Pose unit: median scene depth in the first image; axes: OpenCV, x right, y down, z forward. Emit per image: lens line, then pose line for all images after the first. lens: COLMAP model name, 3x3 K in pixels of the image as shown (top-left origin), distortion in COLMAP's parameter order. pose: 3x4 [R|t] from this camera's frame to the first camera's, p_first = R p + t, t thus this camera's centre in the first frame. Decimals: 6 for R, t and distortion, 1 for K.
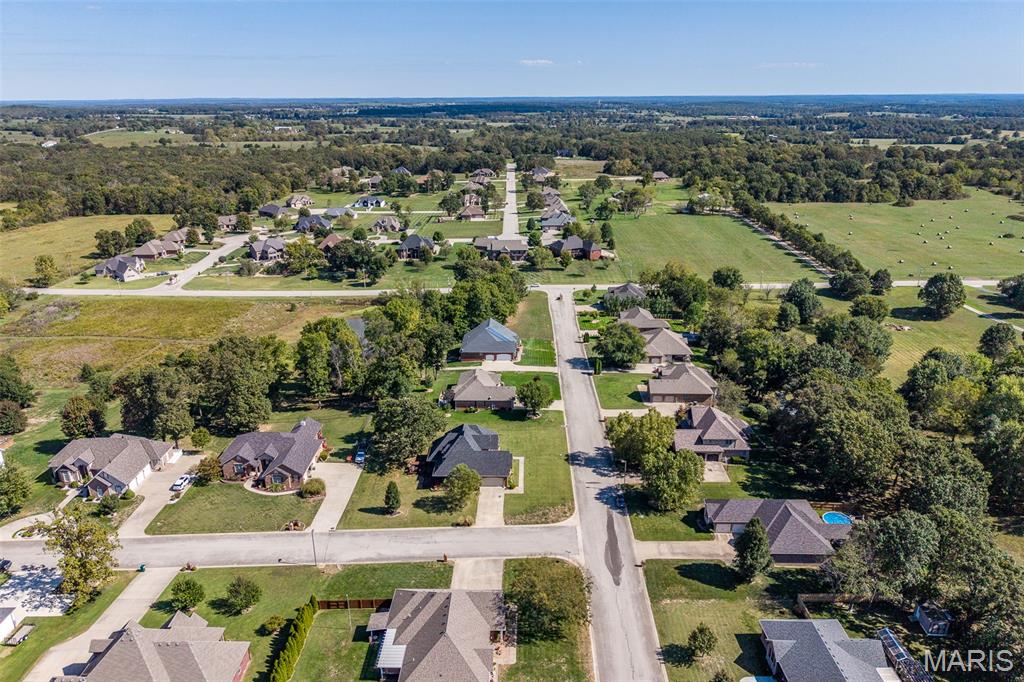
lens RADIAL K [[684.1, 0, 512.0], [0, 684.1, 341.0], [0, 0, 1]] dist [0.035038, -0.040483]
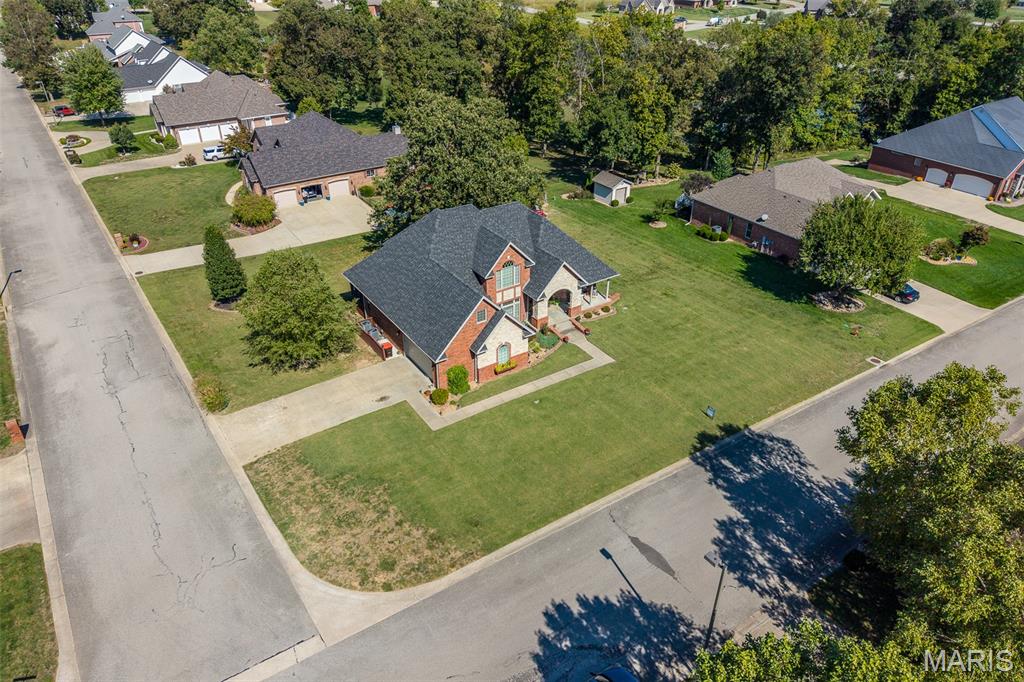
lens RADIAL K [[684.1, 0, 512.0], [0, 684.1, 341.0], [0, 0, 1]] dist [0.035038, -0.040483]
pose [[0.571295, 0.432241, -0.697703, 0.228680], [-0.281791, 0.901710, 0.327891, 0.073949], [0.770854, 0.009284, 0.636945, 0.815819]]
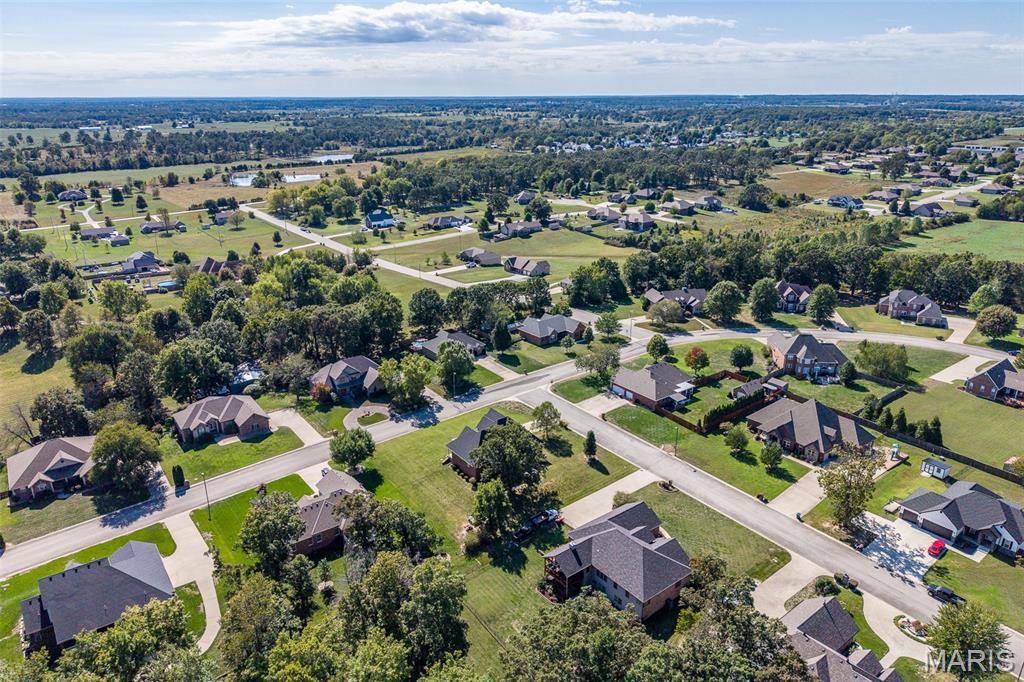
lens RADIAL K [[684.1, 0, 512.0], [0, 684.1, 341.0], [0, 0, 1]] dist [0.035038, -0.040483]
pose [[-0.609533, -0.265172, 0.747097, -0.848689], [0.272937, 0.814591, 0.511808, -0.503792], [-0.744295, 0.515874, -0.424144, 1.403413]]
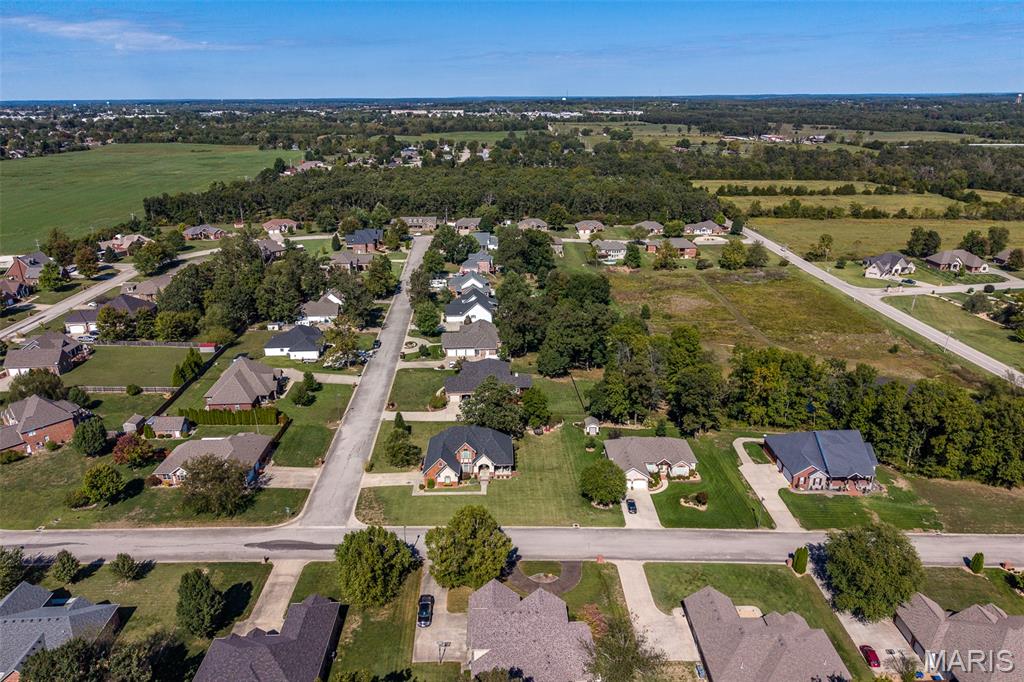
lens RADIAL K [[672.1, 0, 512.0], [0, 672.1, 341.0], [0, 0, 1]] dist [0.131353, -0.249226]
pose [[0.041704, 0.343437, -0.938249, 0.851227], [-0.330040, 0.891088, 0.311505, -0.324925], [0.943045, 0.296668, 0.150510, 0.905094]]
